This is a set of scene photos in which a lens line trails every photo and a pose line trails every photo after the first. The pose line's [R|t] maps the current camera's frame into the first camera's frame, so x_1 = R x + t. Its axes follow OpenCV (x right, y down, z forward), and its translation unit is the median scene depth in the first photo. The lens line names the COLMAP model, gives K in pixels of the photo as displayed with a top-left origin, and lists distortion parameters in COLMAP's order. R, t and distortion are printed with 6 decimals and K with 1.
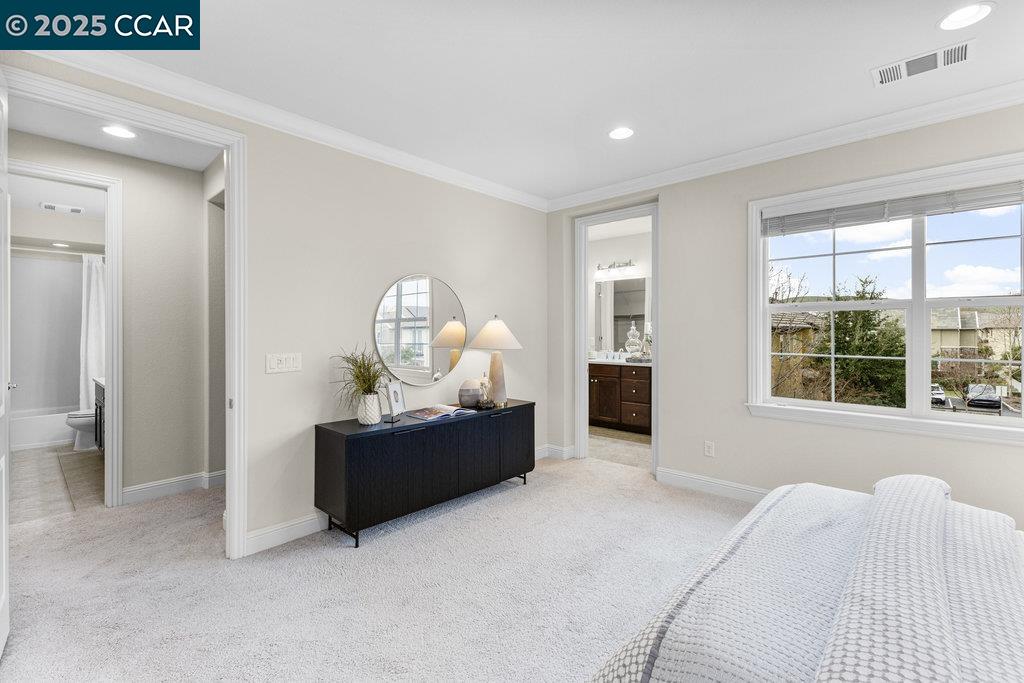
lens RADIAL K [[451.3, 0, 518.3], [0, 451.3, 334.9], [0, 0, 1]] dist [0.019191, -0.001620]
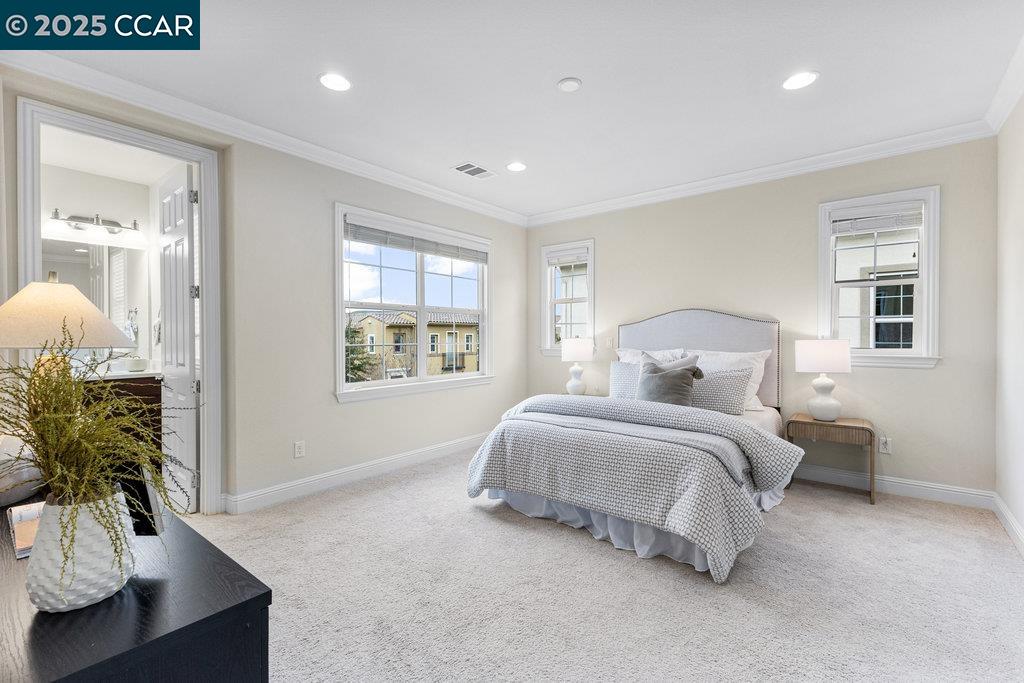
lens RADIAL K [[451.3, 0, 518.5], [0, 451.3, 338.3], [0, 0, 1]] dist [0.019191, -0.001620]
pose [[-0.052566, -0.011488, 0.998551, -0.474400], [-0.002846, 0.999931, 0.011354, 0.009644], [-0.998613, -0.002245, -0.052595, 0.522939]]
